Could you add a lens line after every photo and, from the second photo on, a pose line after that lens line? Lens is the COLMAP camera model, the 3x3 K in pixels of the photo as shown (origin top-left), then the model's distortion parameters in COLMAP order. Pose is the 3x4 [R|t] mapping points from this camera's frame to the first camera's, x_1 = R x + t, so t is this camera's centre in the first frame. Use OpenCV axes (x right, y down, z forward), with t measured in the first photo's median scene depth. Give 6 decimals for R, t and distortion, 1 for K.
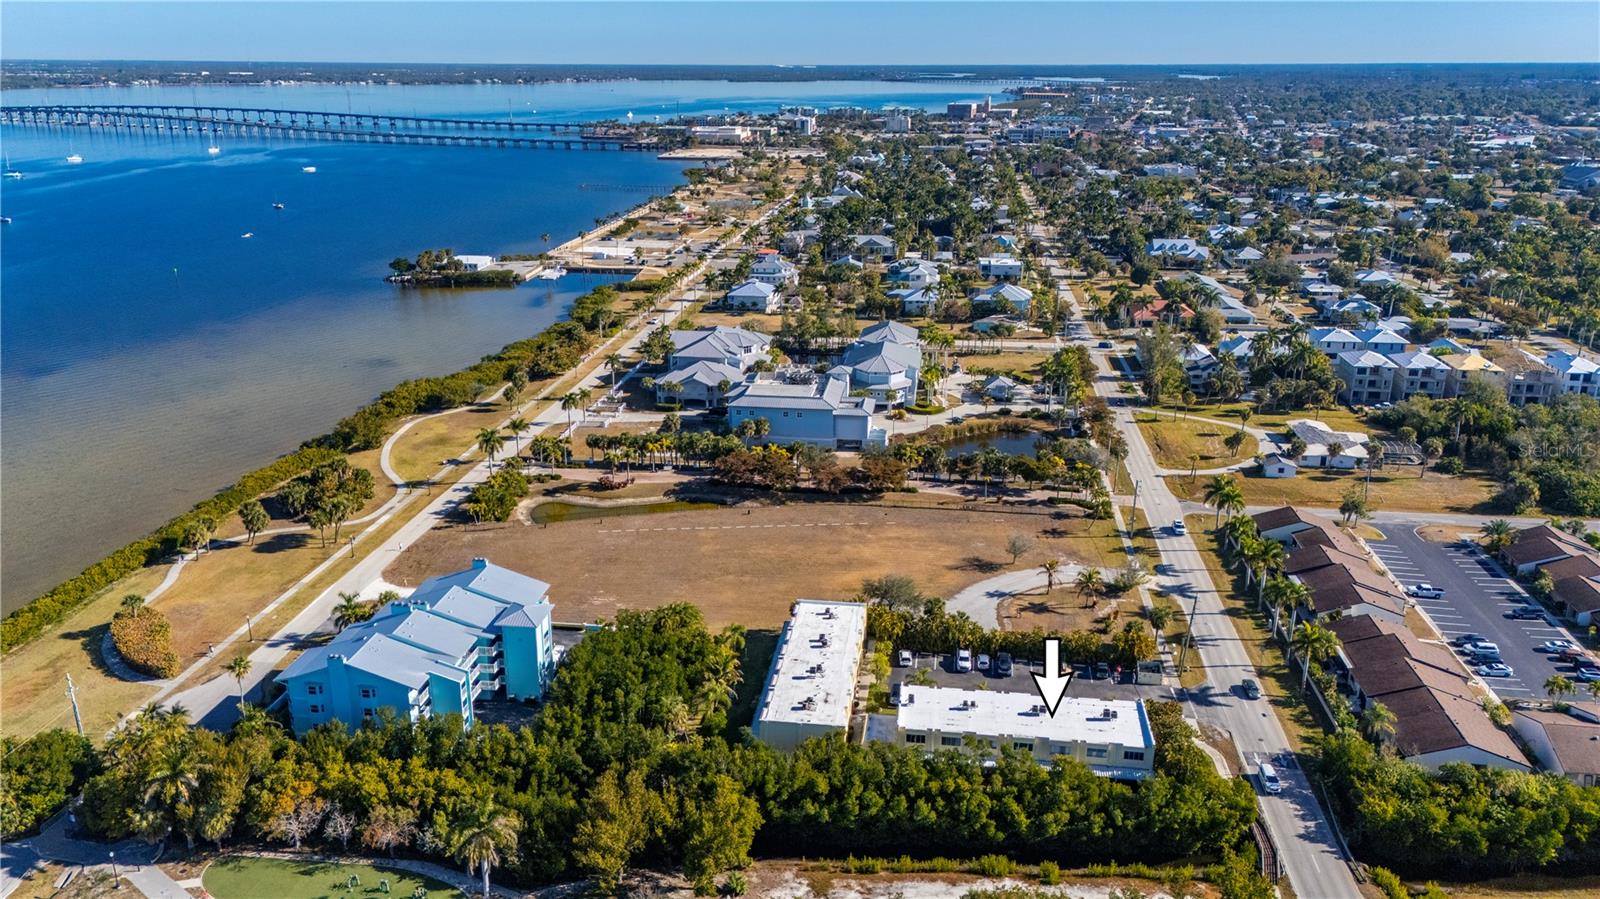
lens RADIAL K [[1174.9, 0, 800.3], [0, 1174.9, 448.1], [0, 0, 1]] dist [0.061241, -0.050394]
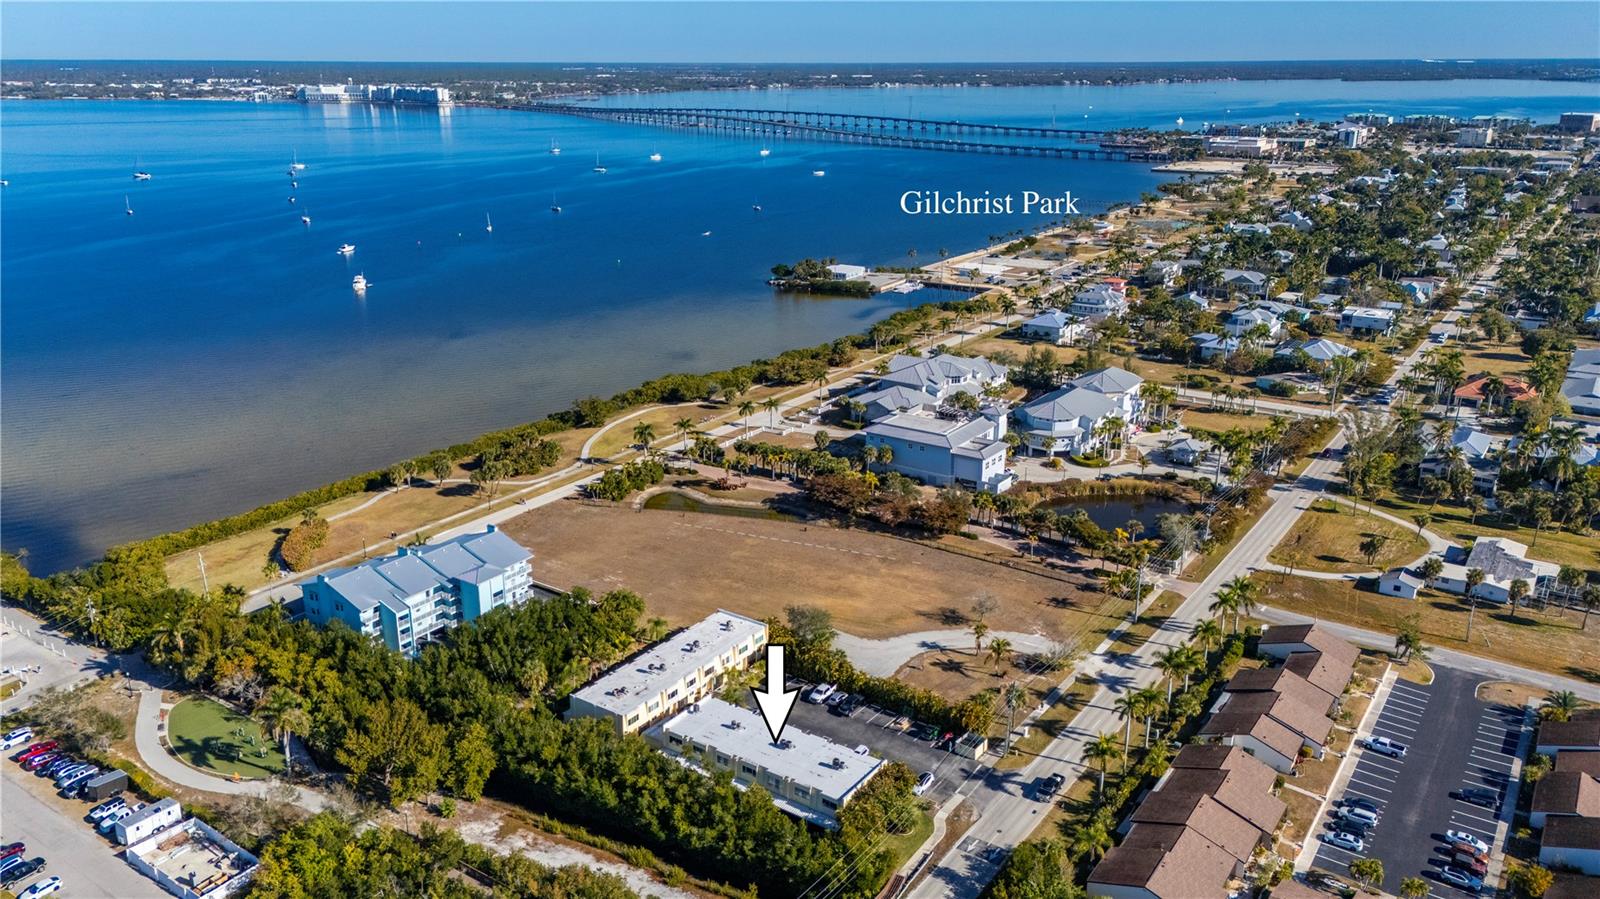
lens RADIAL K [[1174.9, 0, 797.1], [0, 1174.9, 452.7], [0, 0, 1]] dist [0.061241, -0.050394]
pose [[0.887958, 0.141503, -0.437617, 0.369179], [-0.139790, 0.989515, 0.036314, -0.048507], [0.438167, 0.028929, 0.898428, 0.011622]]
